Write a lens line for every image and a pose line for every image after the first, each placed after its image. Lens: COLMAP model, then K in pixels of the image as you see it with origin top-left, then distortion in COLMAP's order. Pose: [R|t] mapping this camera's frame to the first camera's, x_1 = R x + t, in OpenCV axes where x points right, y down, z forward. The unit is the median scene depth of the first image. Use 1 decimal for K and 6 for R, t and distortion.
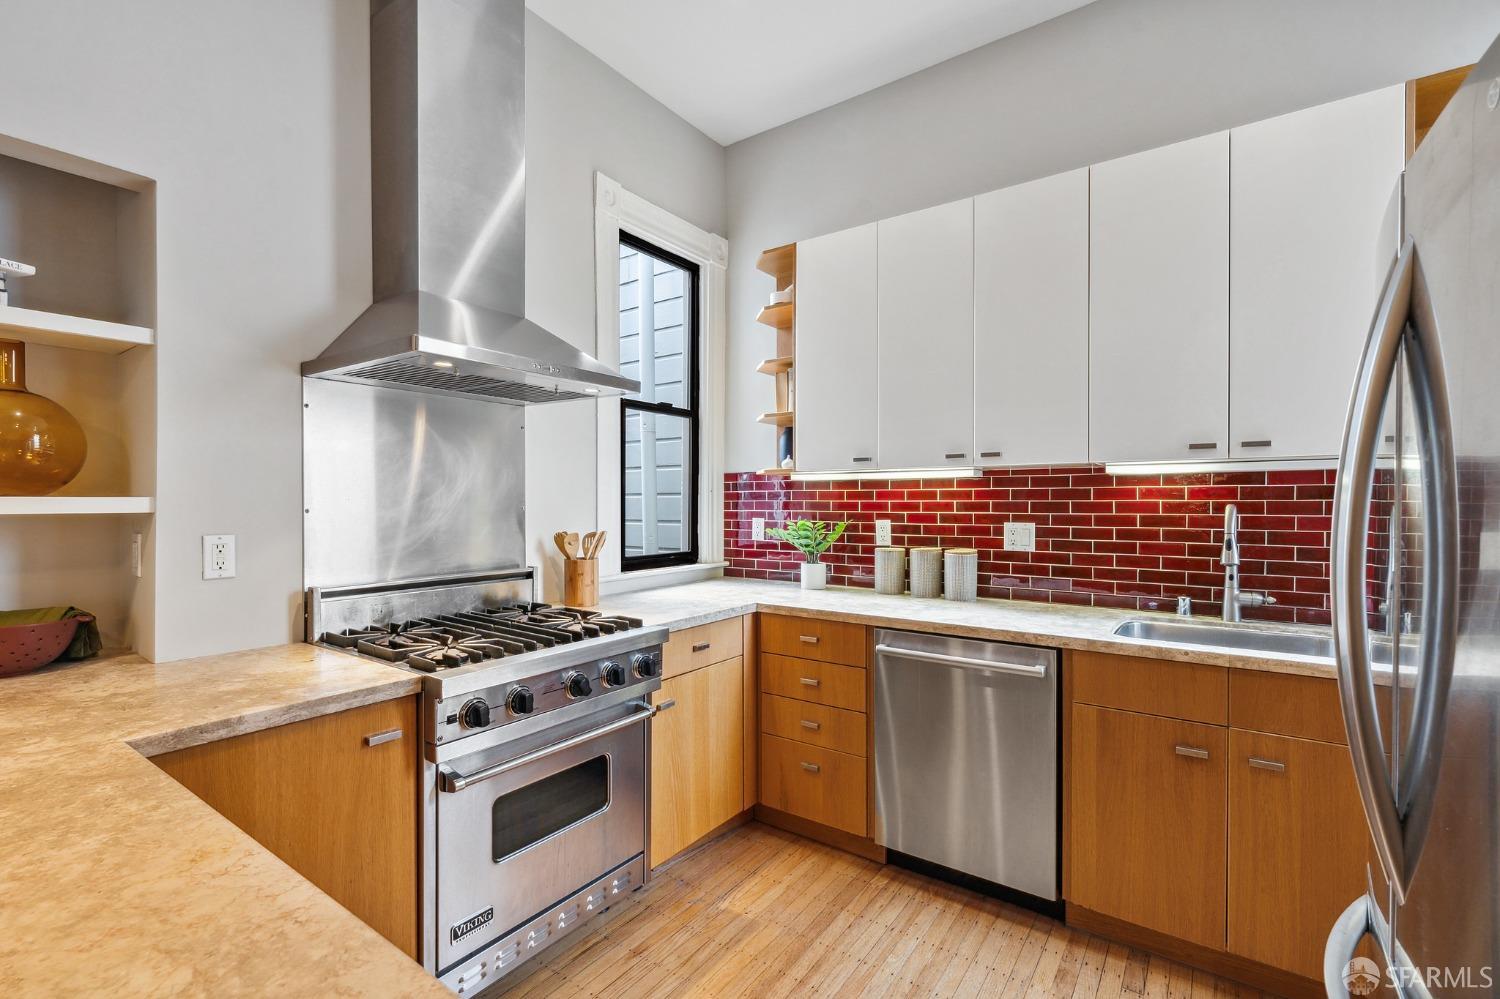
lens RADIAL K [[672.5, 0, 749.4], [0, 672.5, 505.1], [0, 0, 1]] dist [-0.000732, -0.000411]
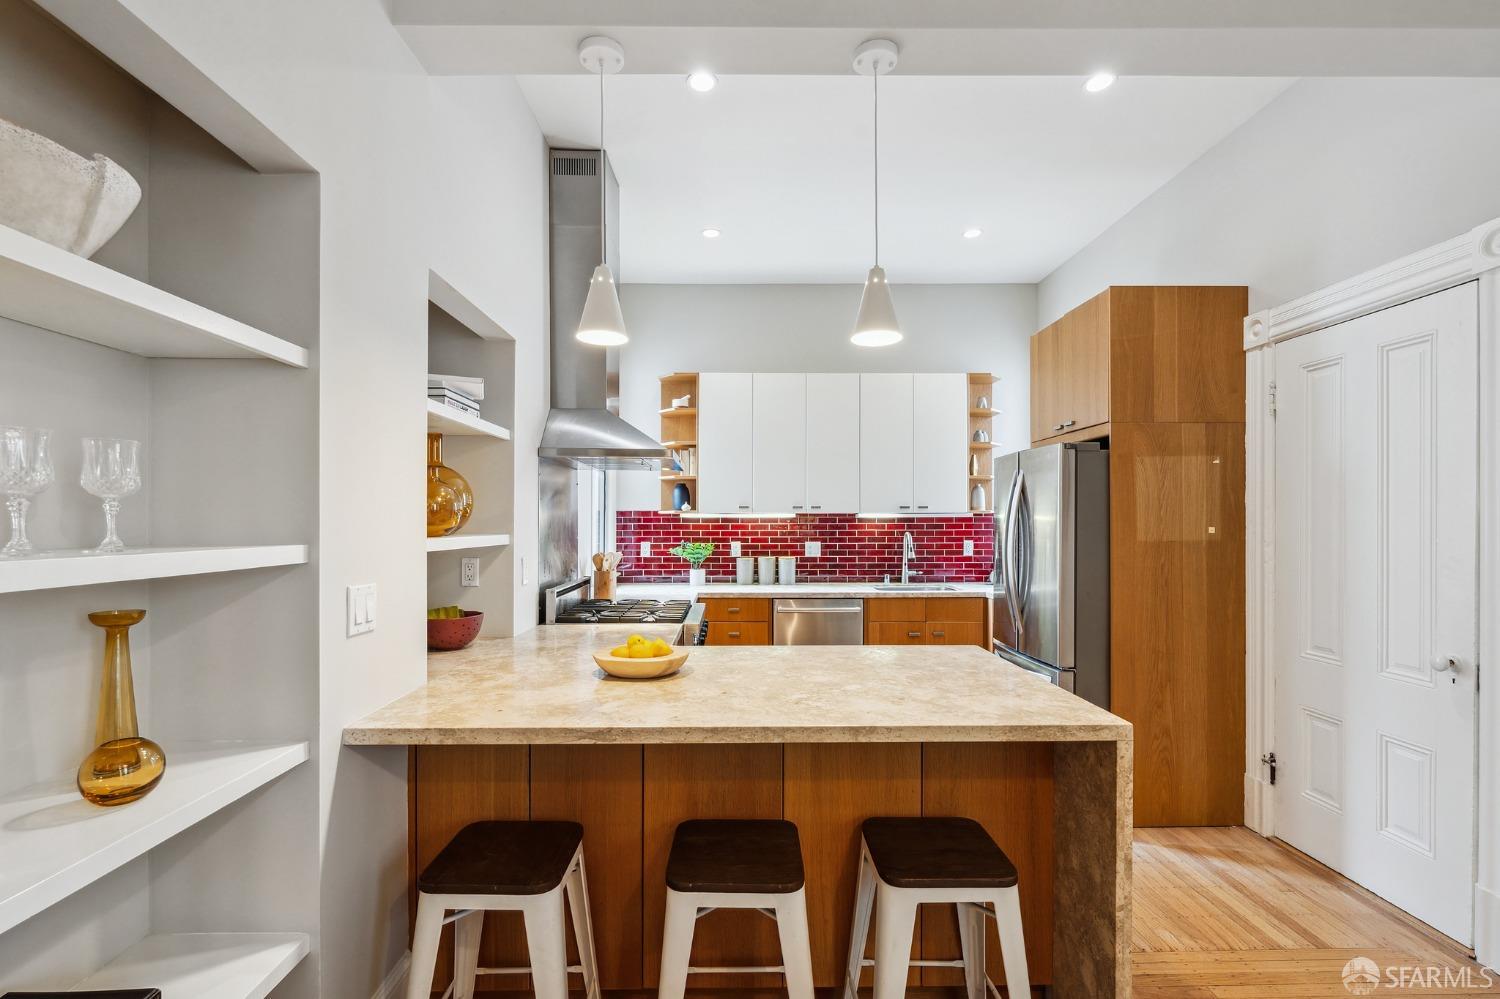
lens RADIAL K [[654.4, 0, 741.1], [0, 654.4, 523.0], [0, 0, 1]] dist [-0.001289, 0.000182]
pose [[0.807279, 0.000197, 0.590170, -0.866541], [0.003073, 0.999985, -0.004536, -0.019469], [-0.590162, 0.005476, 0.807267, -0.379064]]
